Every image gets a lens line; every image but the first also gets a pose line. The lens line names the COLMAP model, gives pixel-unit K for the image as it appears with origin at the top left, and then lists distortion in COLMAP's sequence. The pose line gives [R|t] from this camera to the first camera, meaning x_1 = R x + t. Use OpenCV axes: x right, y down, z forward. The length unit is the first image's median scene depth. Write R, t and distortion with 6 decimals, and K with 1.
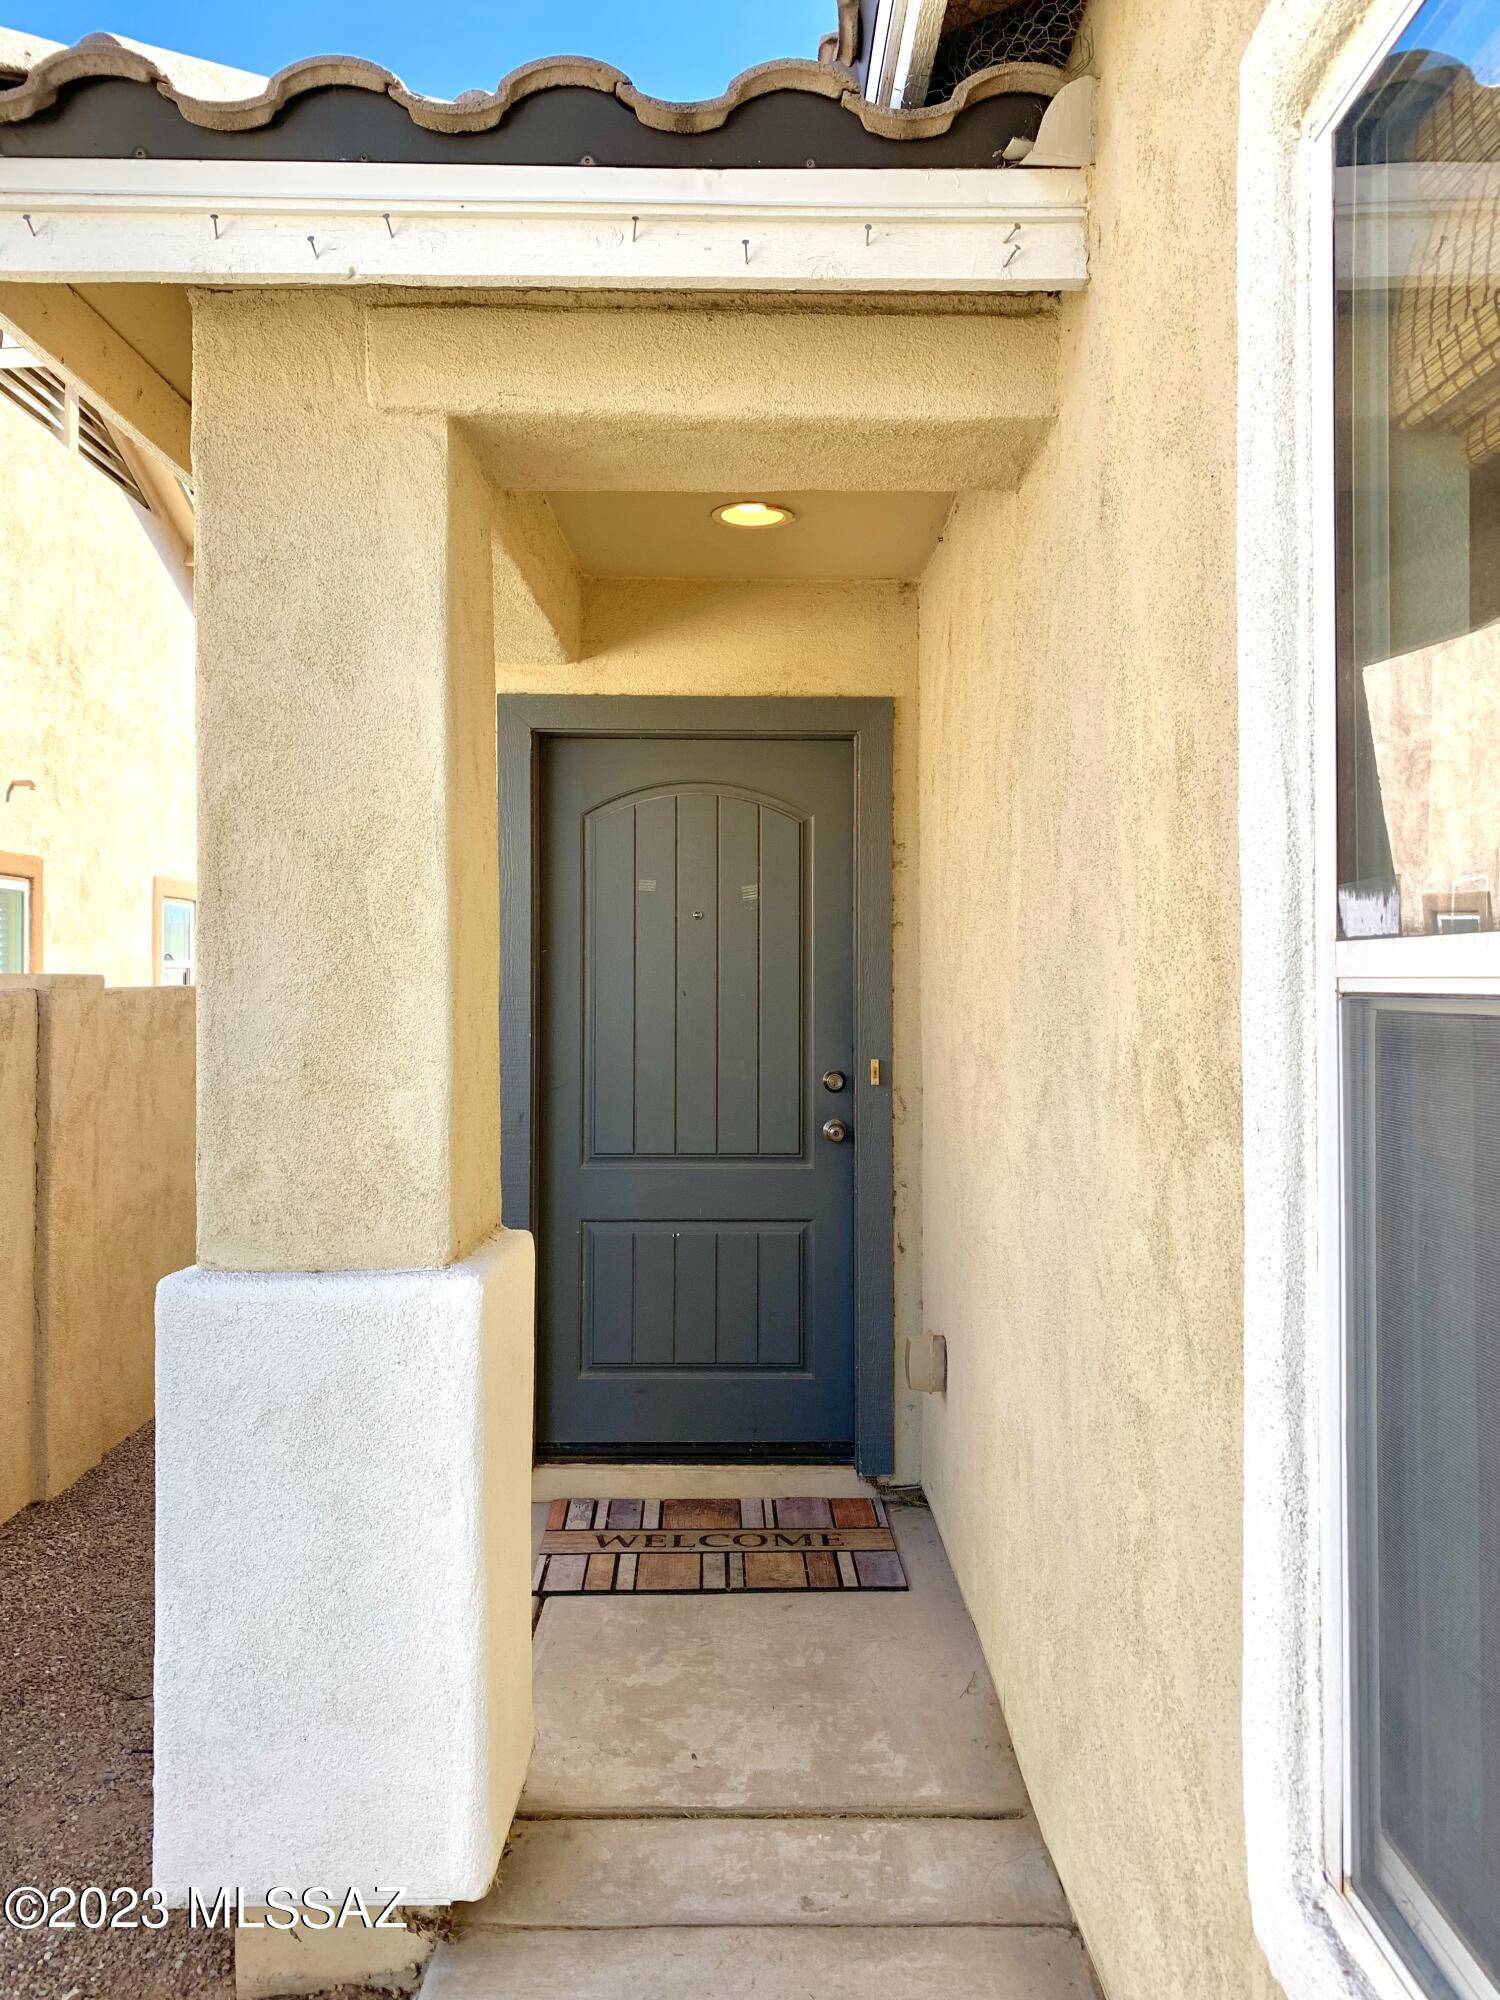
lens RADIAL K [[1532.6, 0, 744.5], [0, 1532.6, 986.0], [0, 0, 1]] dist [0.041666, -0.045154]
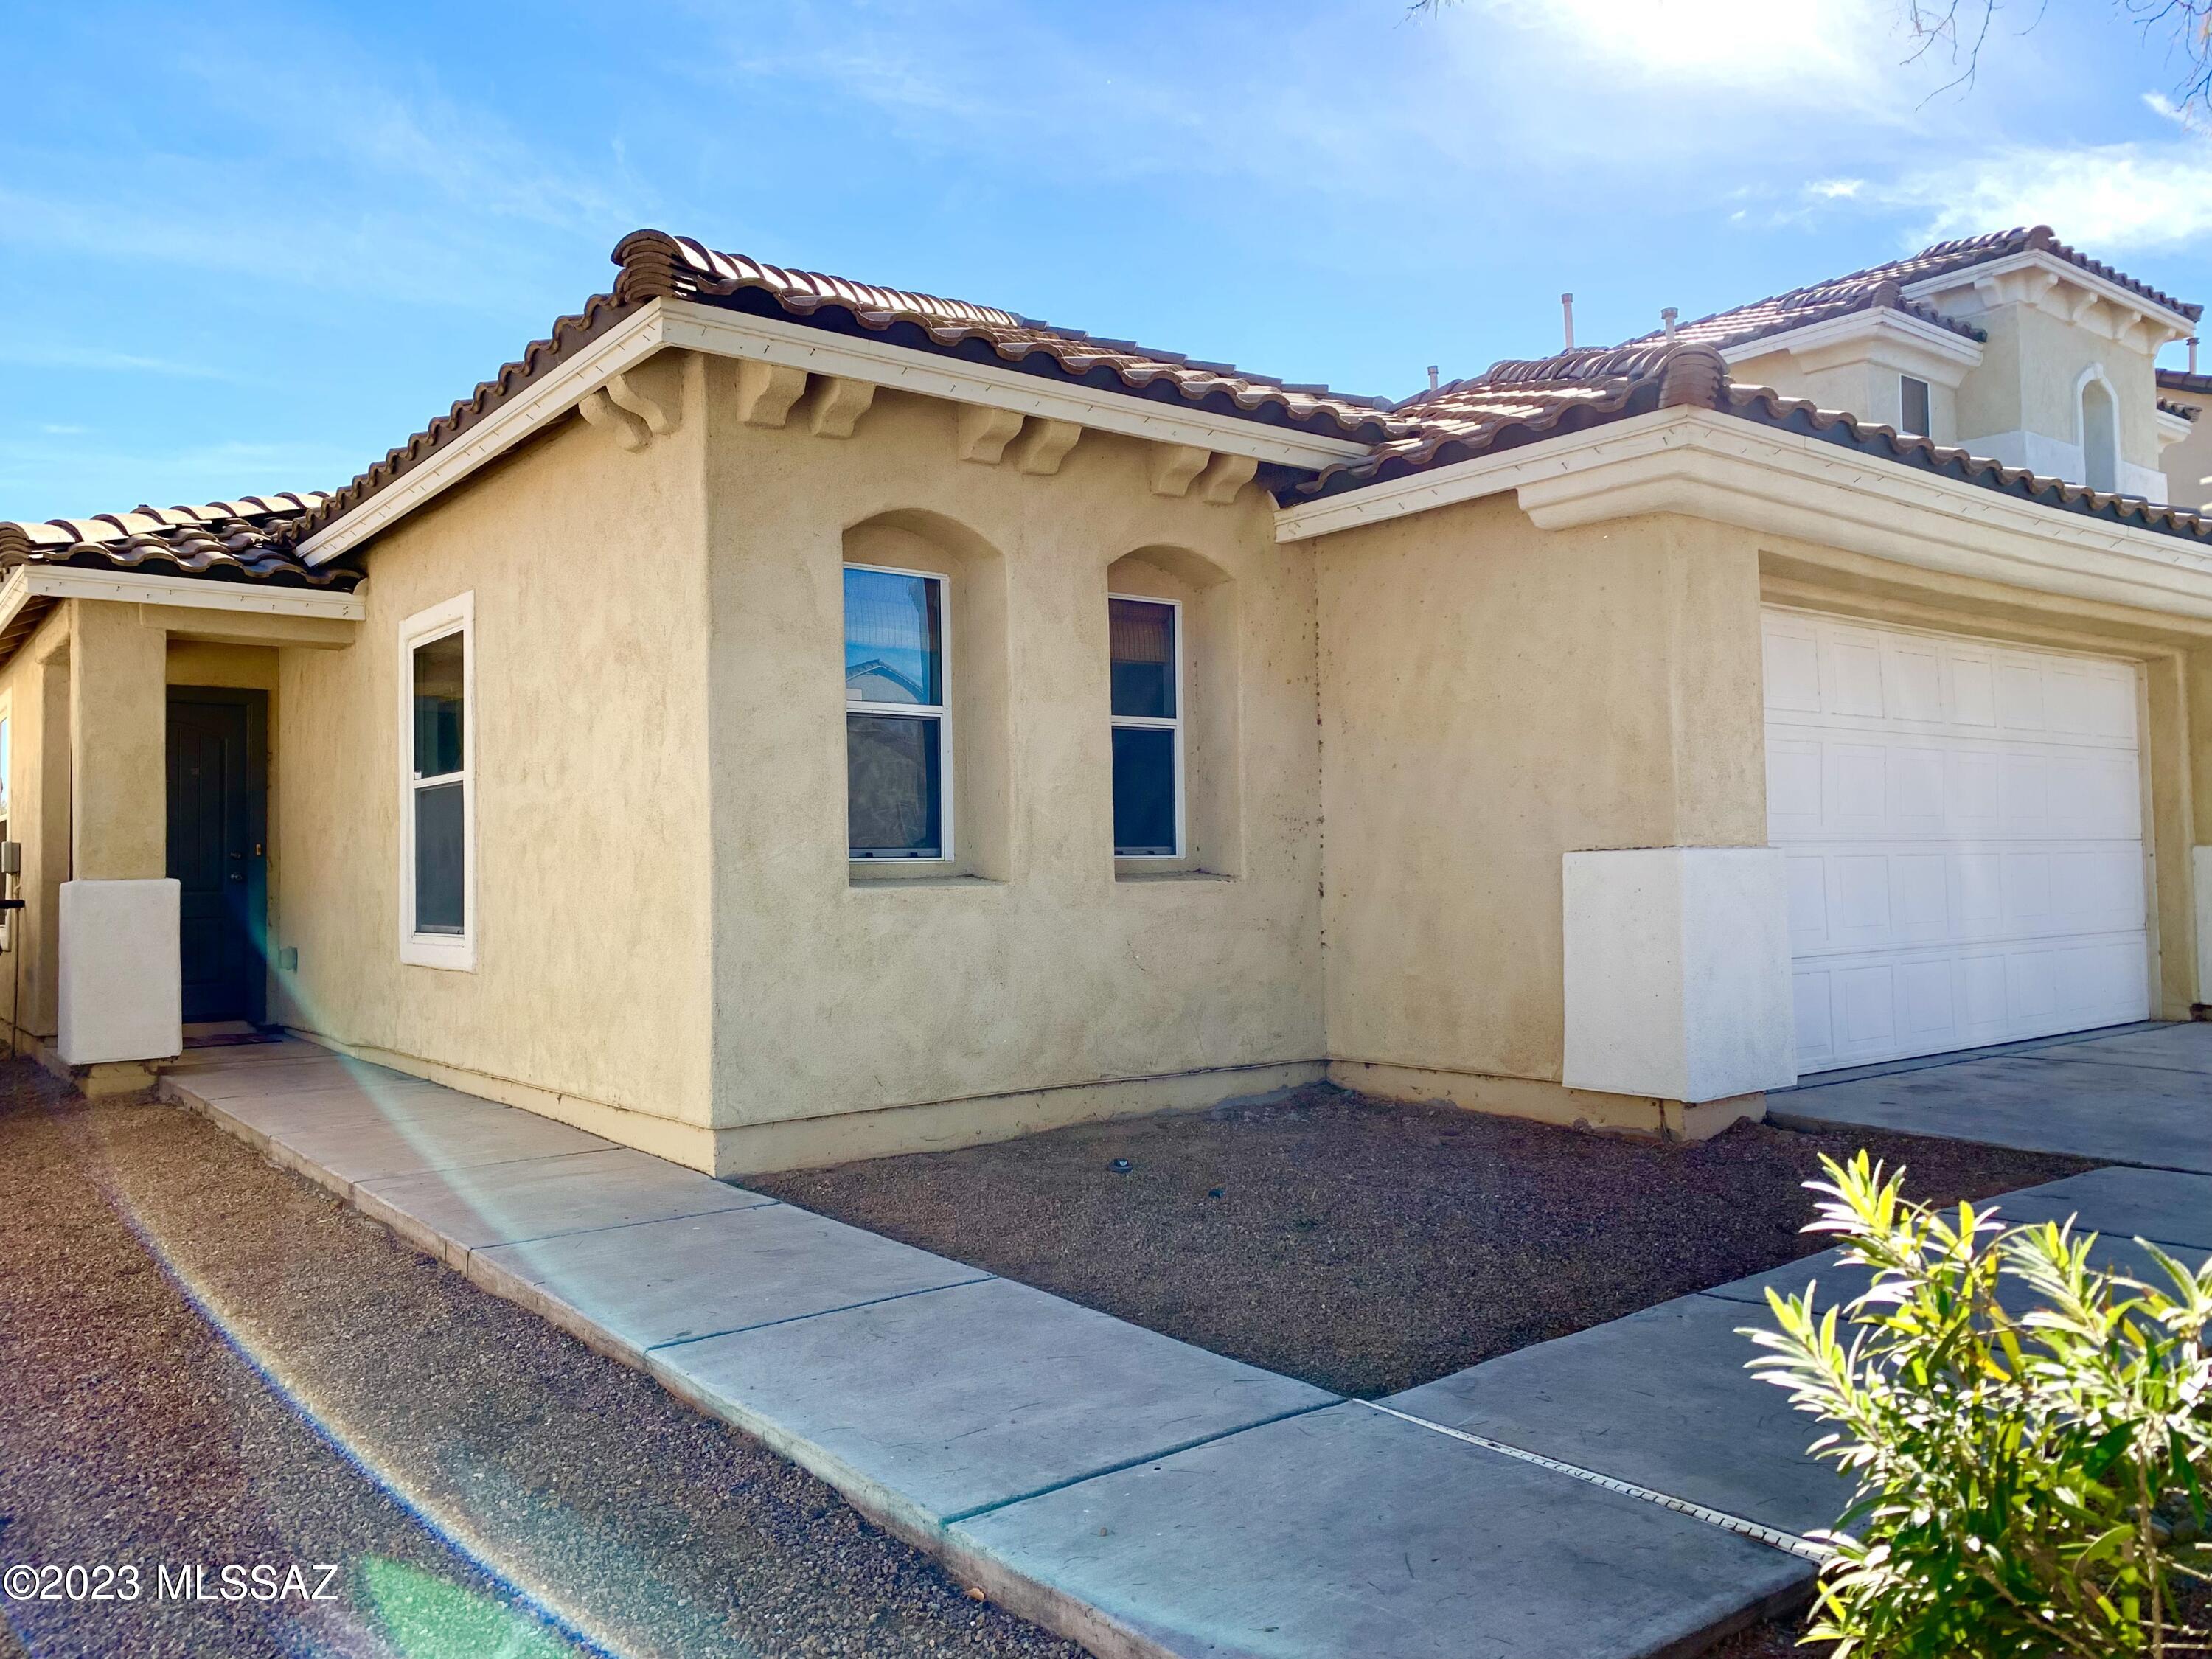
lens RADIAL K [[1695.0, 0, 1093.5], [0, 1695.0, 817.6], [0, 0, 1]] dist [0.041666, -0.045154]
pose [[0.794165, 0.014058, 0.607540, -0.489776], [0.012434, 0.999147, -0.039373, 0.126466], [-0.607575, 0.038823, 0.793313, -1.854985]]
